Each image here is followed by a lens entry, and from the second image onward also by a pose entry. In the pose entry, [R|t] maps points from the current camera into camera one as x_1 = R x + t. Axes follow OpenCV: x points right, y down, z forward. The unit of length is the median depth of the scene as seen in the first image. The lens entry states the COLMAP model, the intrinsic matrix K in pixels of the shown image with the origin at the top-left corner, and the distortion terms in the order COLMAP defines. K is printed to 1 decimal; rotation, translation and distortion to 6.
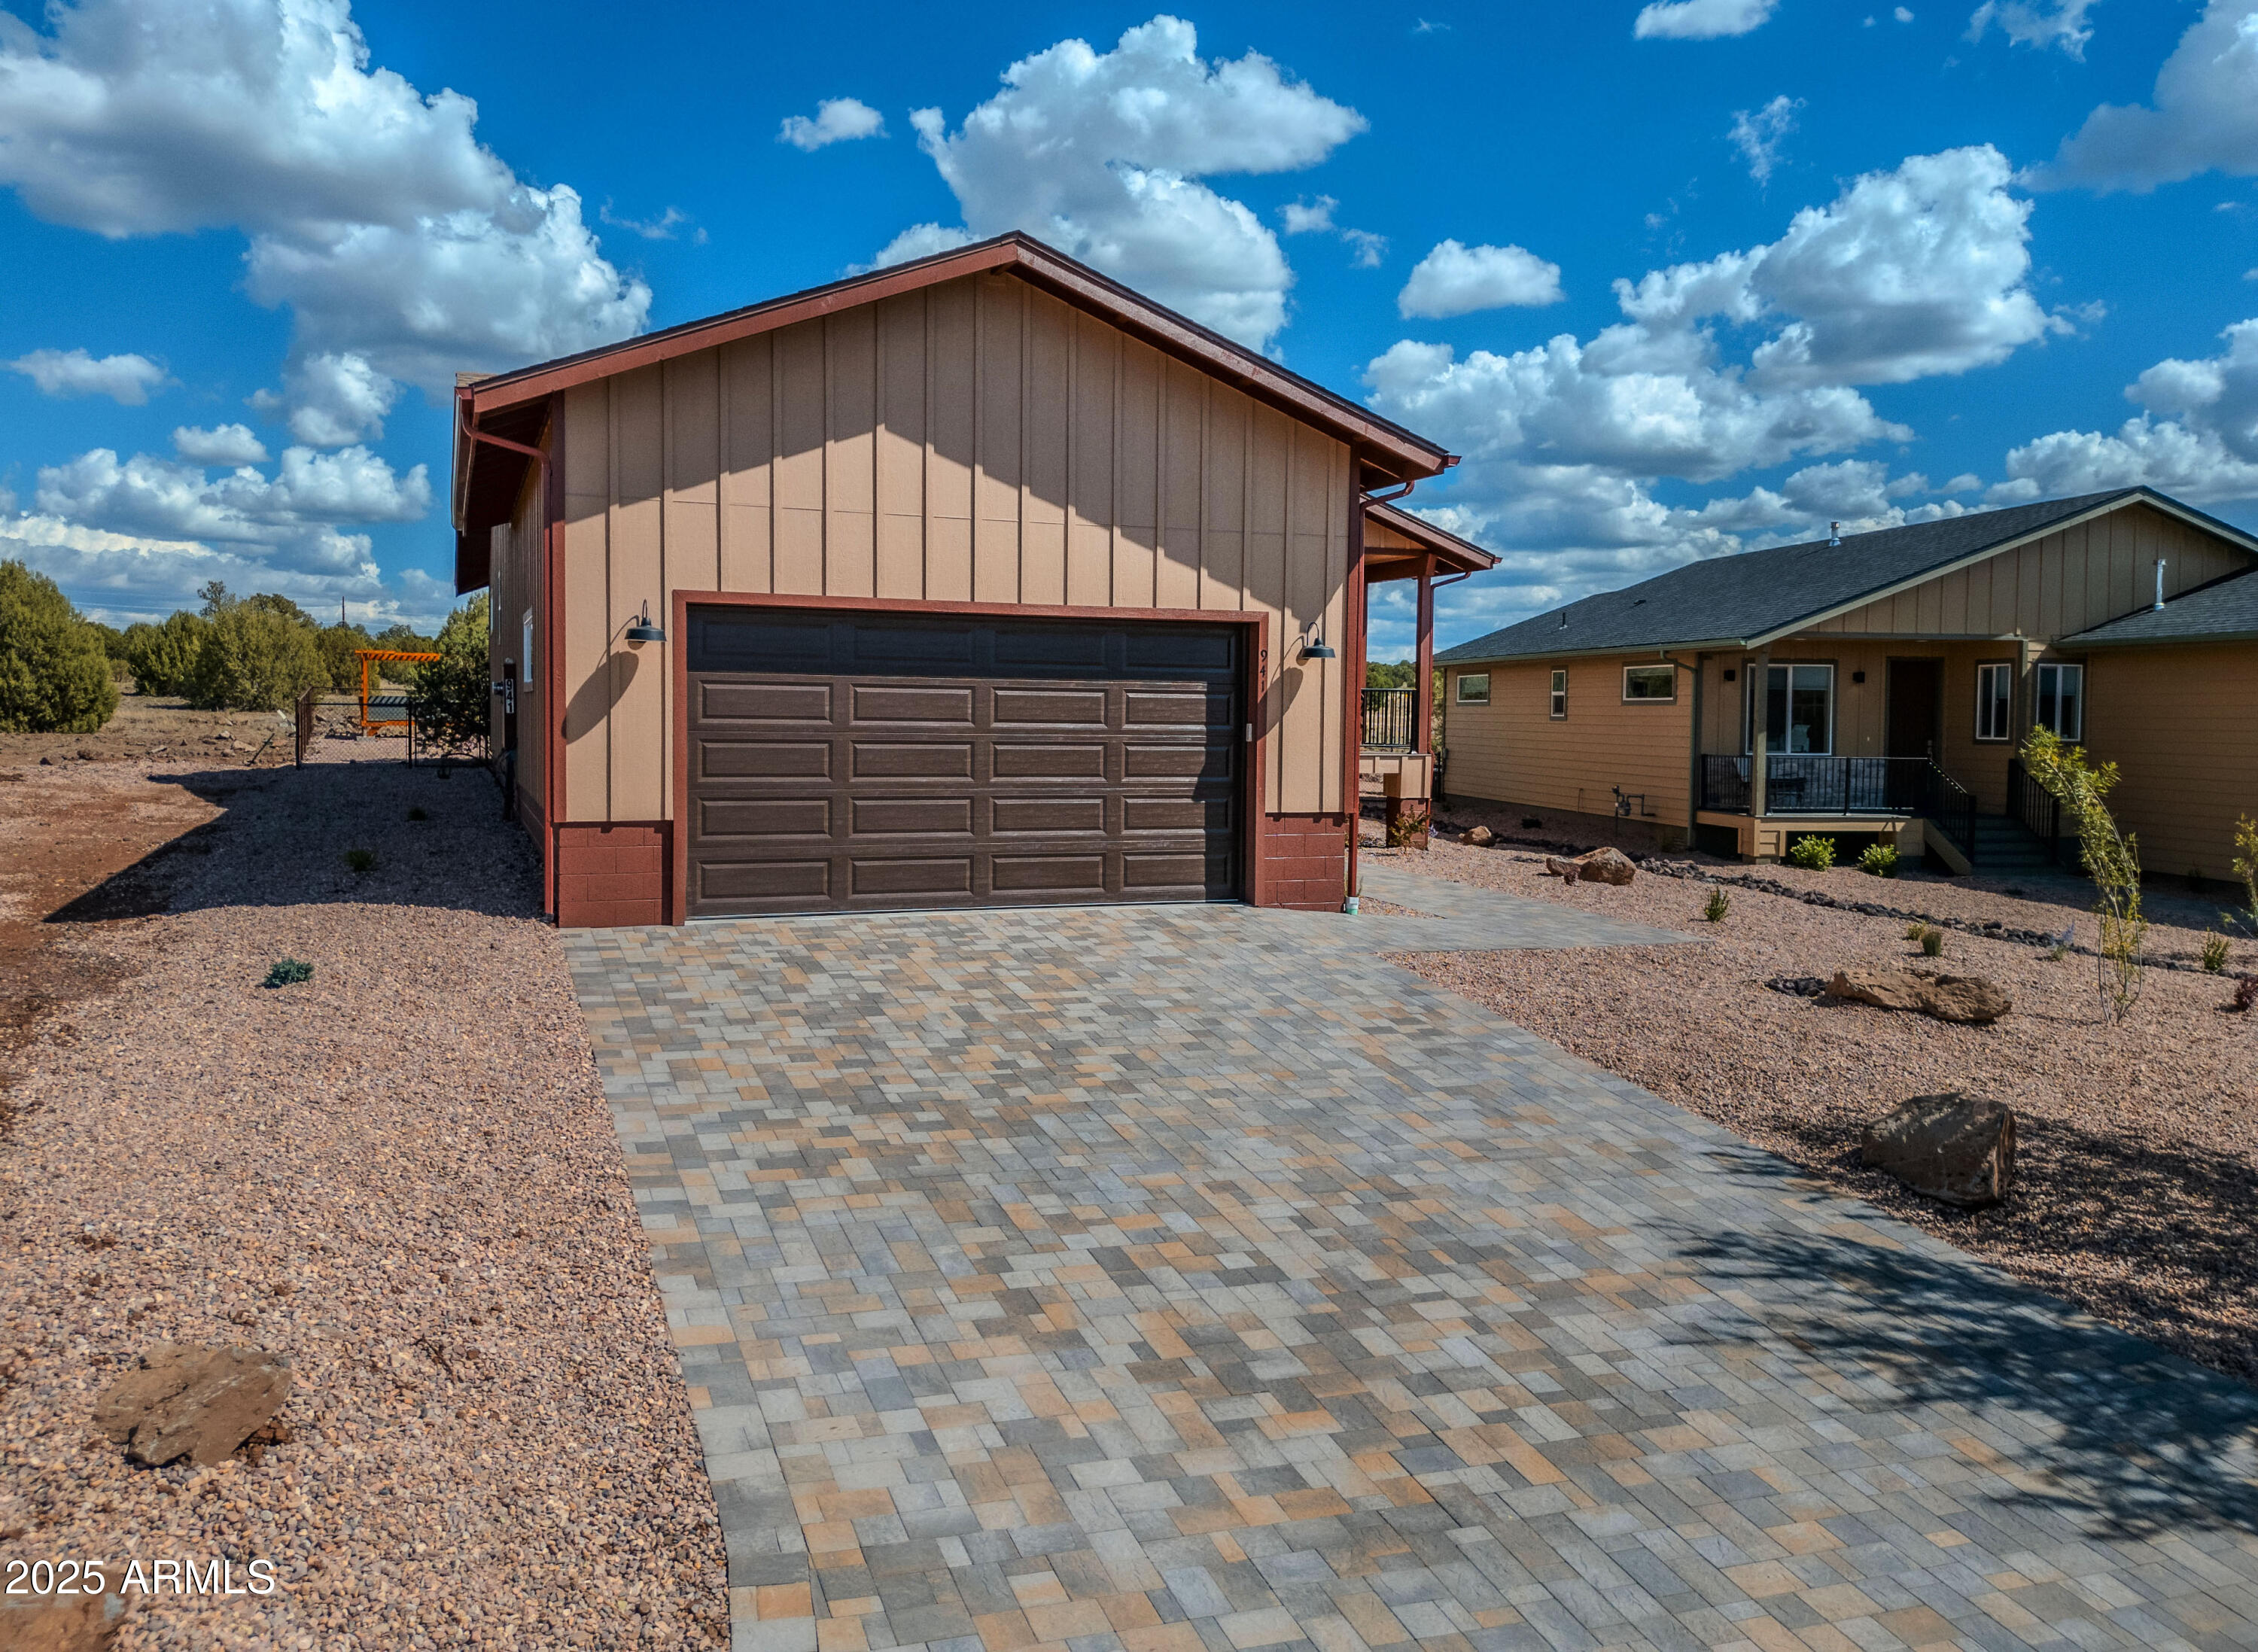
lens RADIAL K [[1659.1, 0, 1074.3], [0, 1659.1, 753.5], [0, 0, 1]] dist [0.085220, -0.091765]
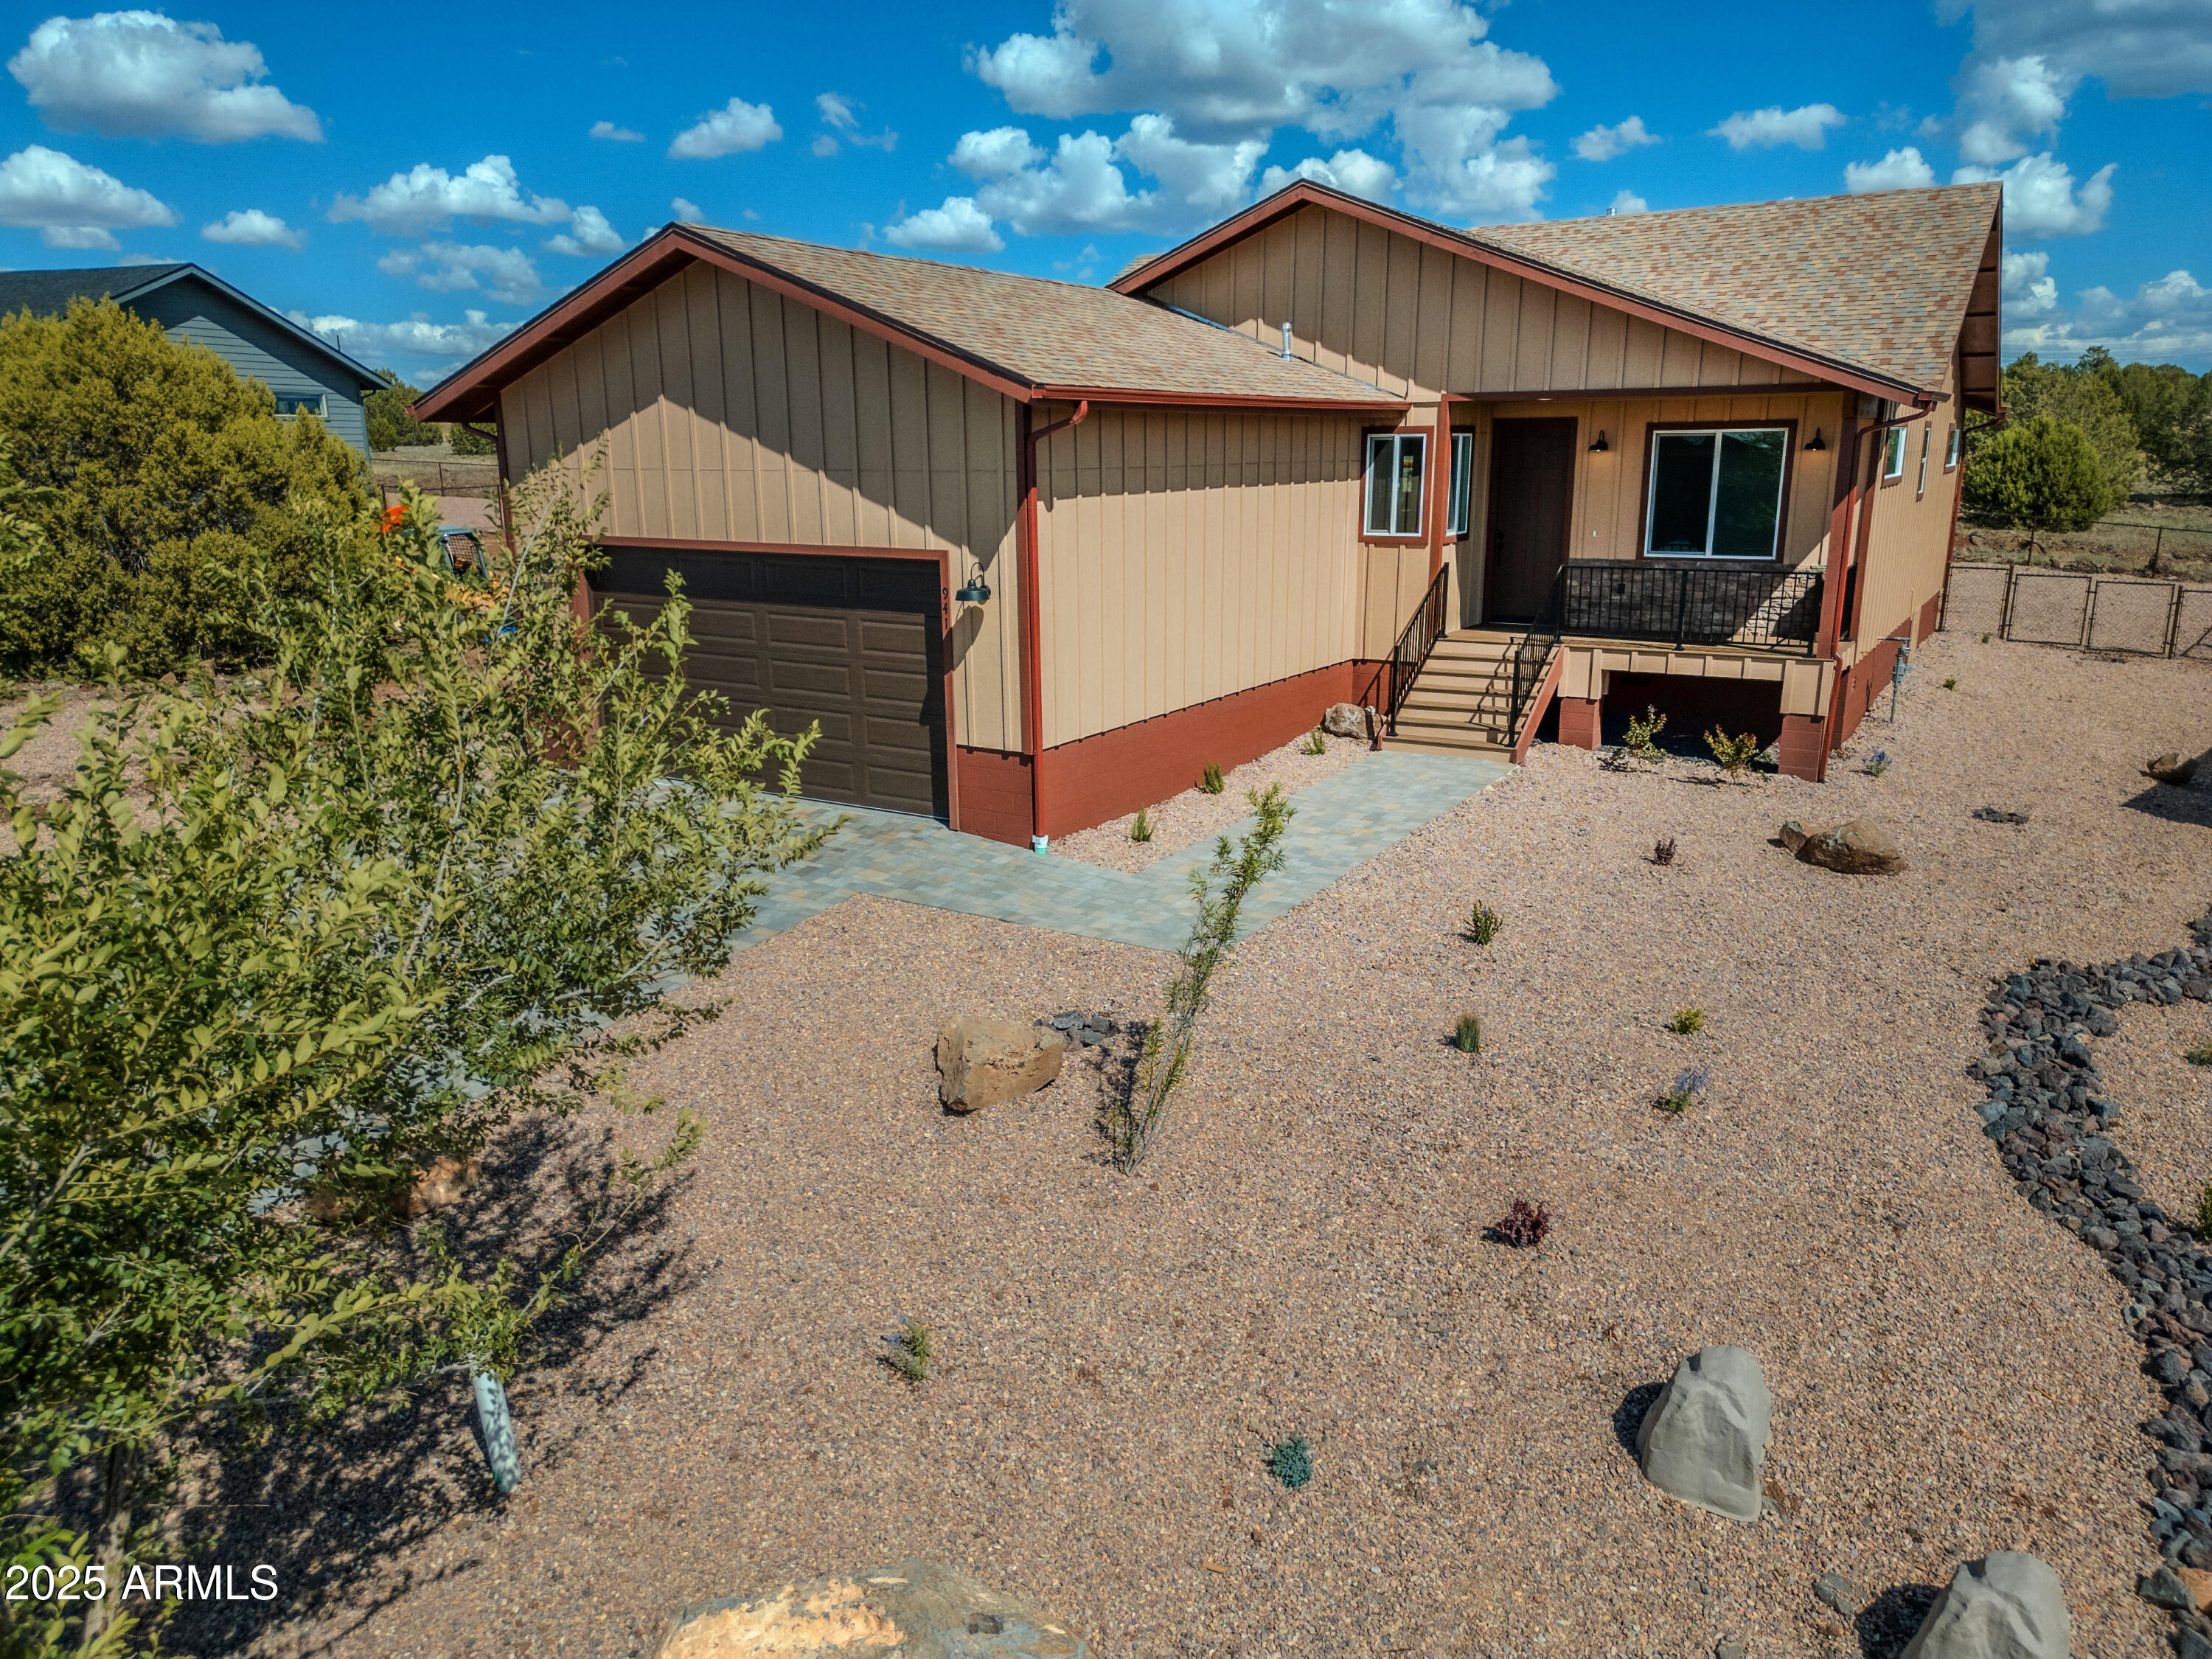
lens RADIAL K [[1553.0, 0, 1106.0], [0, 1553.0, 829.5], [0, 0, 1]] dist [0.059511, -0.051932]
pose [[0.610263, 0.174627, -0.772713, 1.017859], [-0.006528, 0.976477, 0.215521, -0.133632], [0.792172, -0.126480, 0.597048, 0.521104]]
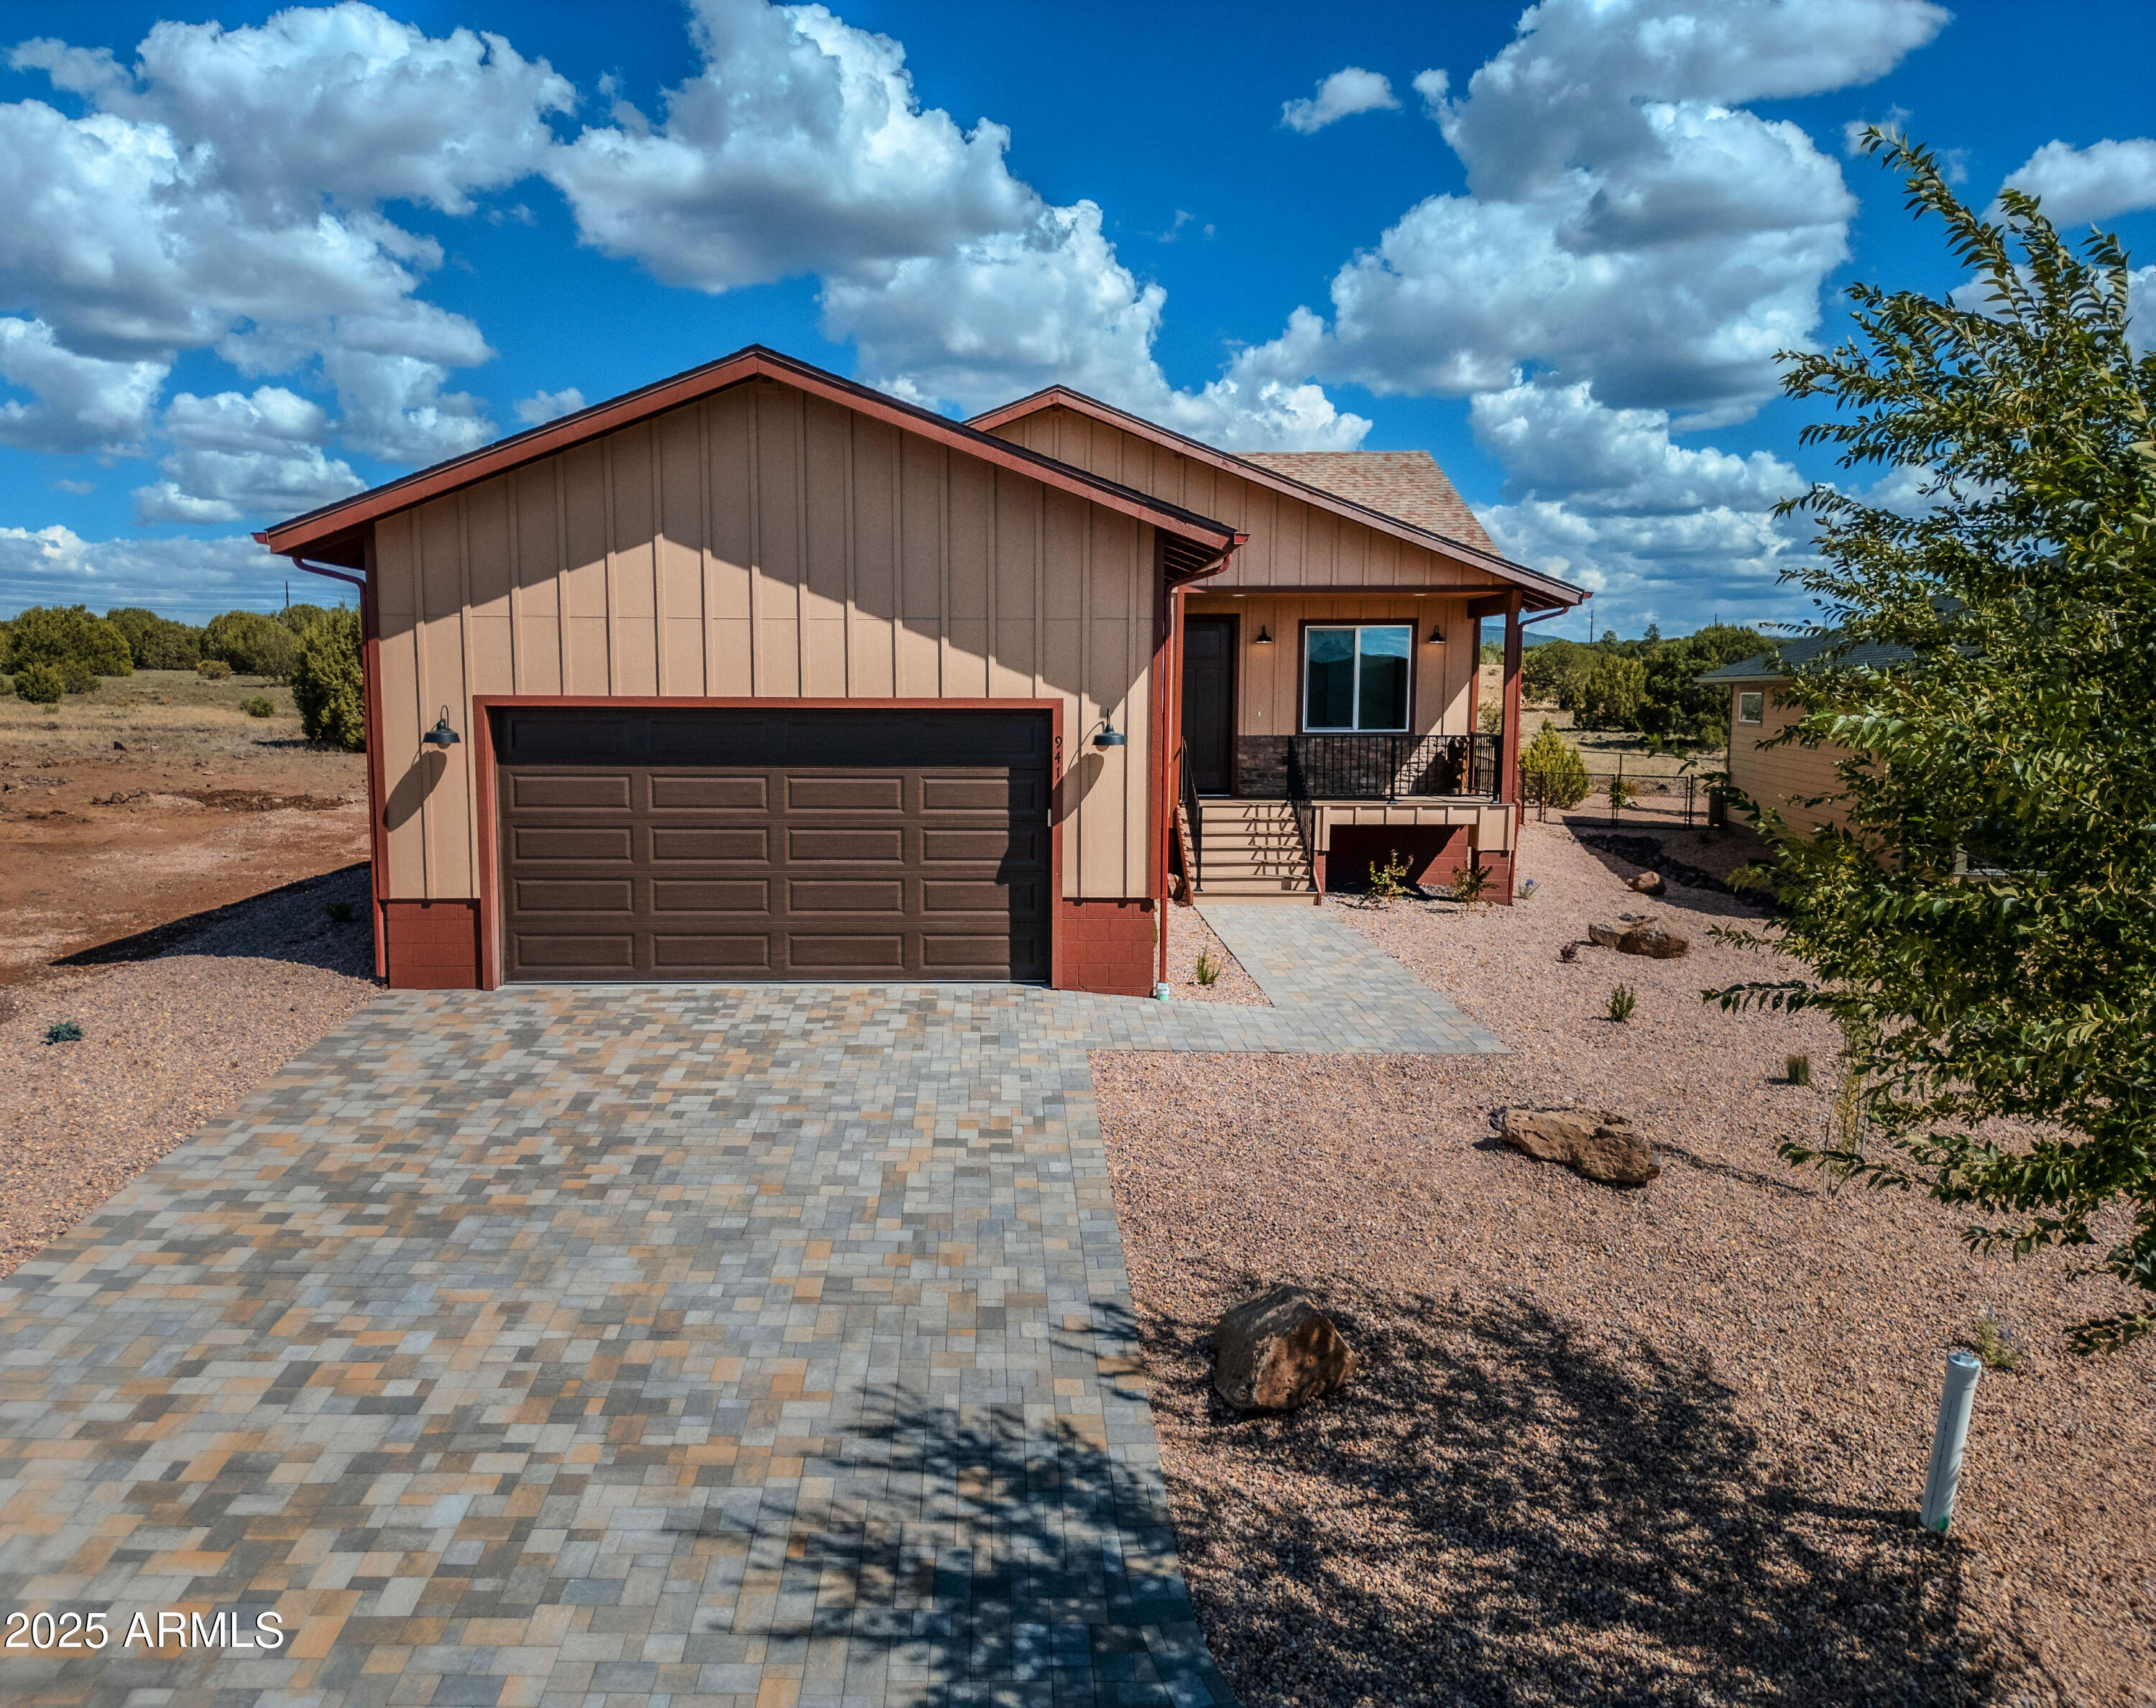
lens RADIAL K [[1597.8, 0, 1009.8], [0, 1597.8, 853.4], [0, 0, 1]] dist [0.067689, -0.052246]
pose [[0.940711, 0.024523, -0.338320, 0.445234], [0.000197, 0.997344, 0.072839, -0.066506], [0.339208, -0.068587, 0.938208, 0.089560]]
